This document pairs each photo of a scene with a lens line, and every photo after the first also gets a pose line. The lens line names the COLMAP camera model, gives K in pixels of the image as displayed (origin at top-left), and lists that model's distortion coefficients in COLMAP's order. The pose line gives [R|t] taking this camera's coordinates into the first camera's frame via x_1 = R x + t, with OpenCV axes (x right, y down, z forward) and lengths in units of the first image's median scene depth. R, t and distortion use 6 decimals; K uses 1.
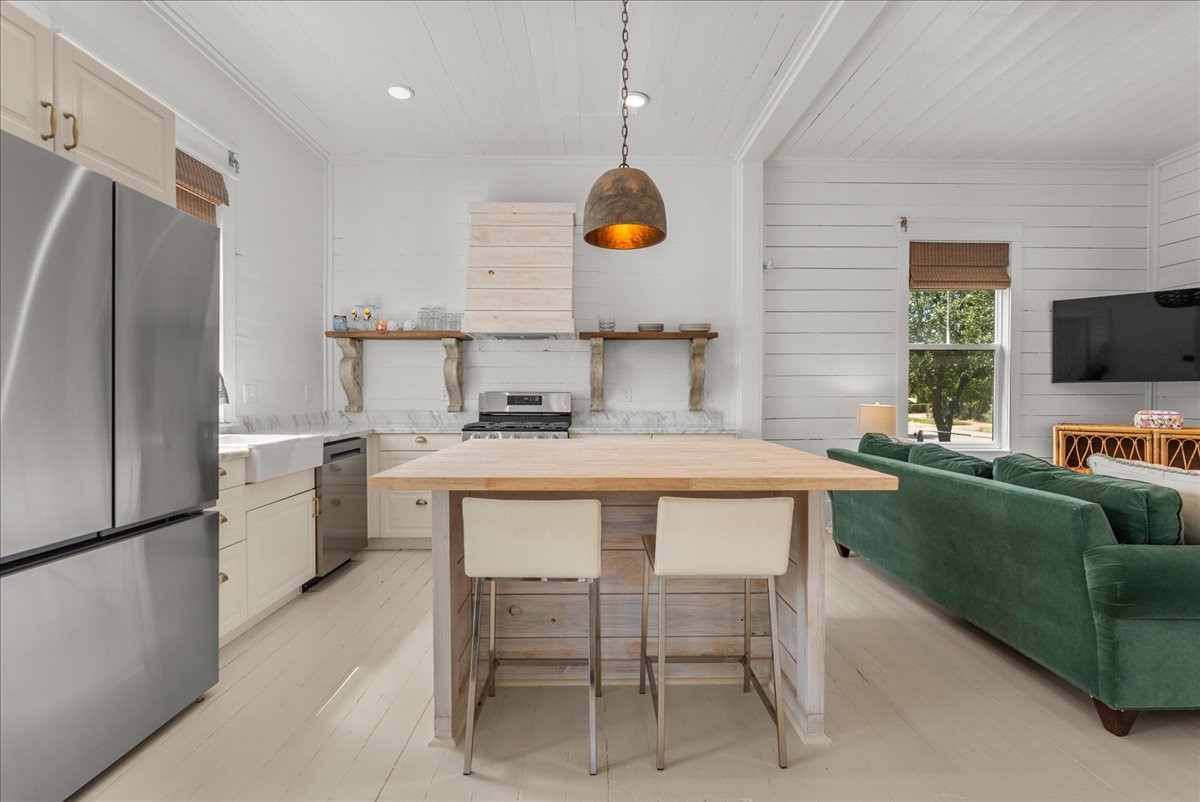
lens RADIAL K [[533.7, 0, 604.3], [0, 533.7, 401.2], [0, 0, 1]] dist [-0.007322, 0.001394]
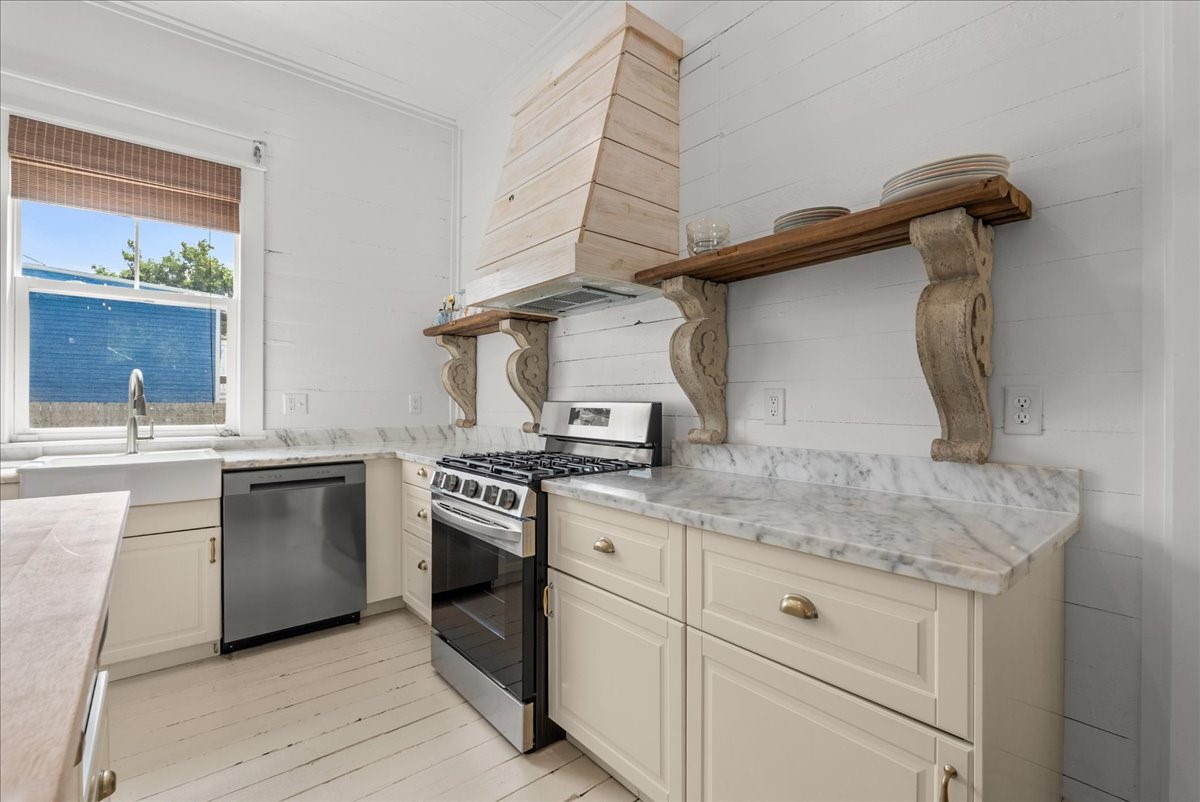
lens RADIAL K [[533.7, 0, 604.3], [0, 533.7, 399.2], [0, 0, 1]] dist [-0.007322, 0.001394]
pose [[0.629938, -0.005907, -0.776623, 0.291865], [-0.010703, 0.999810, -0.016286, -0.010693], [0.776571, 0.018572, 0.629755, 0.678002]]
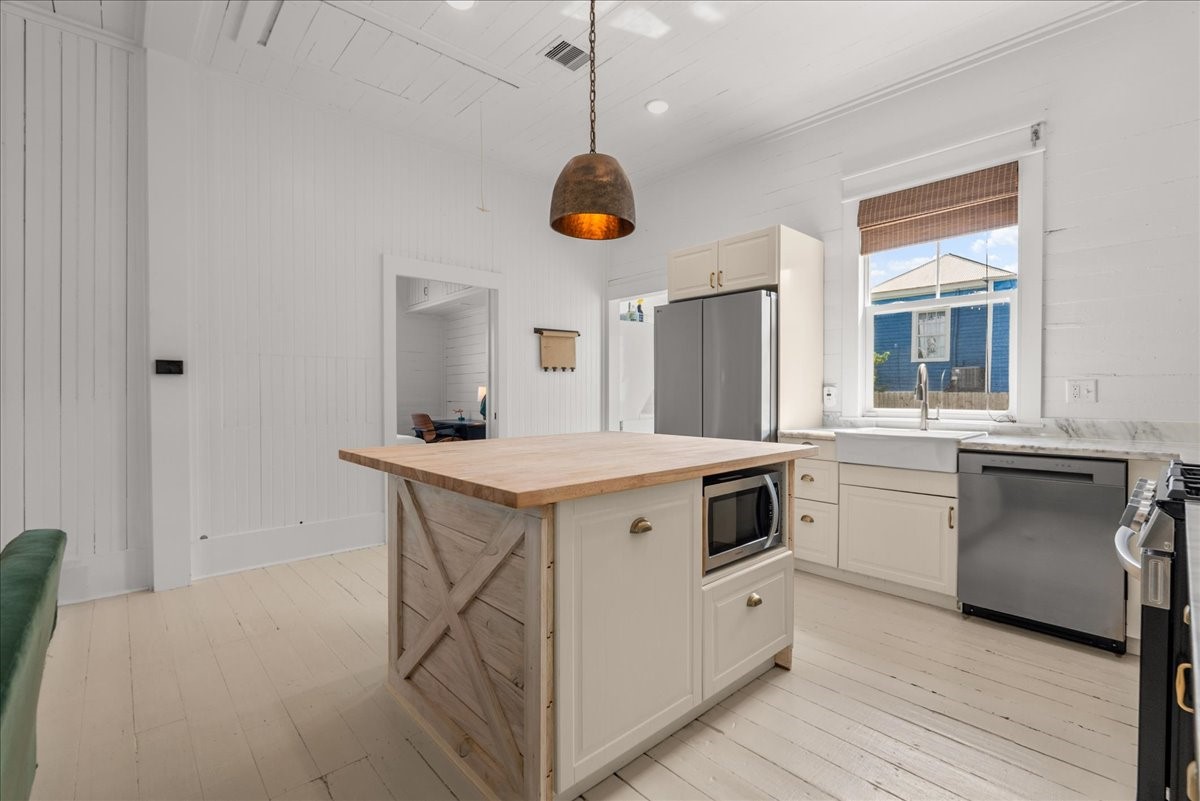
lens RADIAL K [[533.7, 0, 601.7], [0, 533.7, 398.8], [0, 0, 1]] dist [-0.007322, 0.001394]
pose [[-0.747547, 0.004686, -0.664192, 0.341511], [-0.010432, 0.999769, 0.018794, -0.008478], [0.664127, 0.020978, -0.747325, 0.905716]]
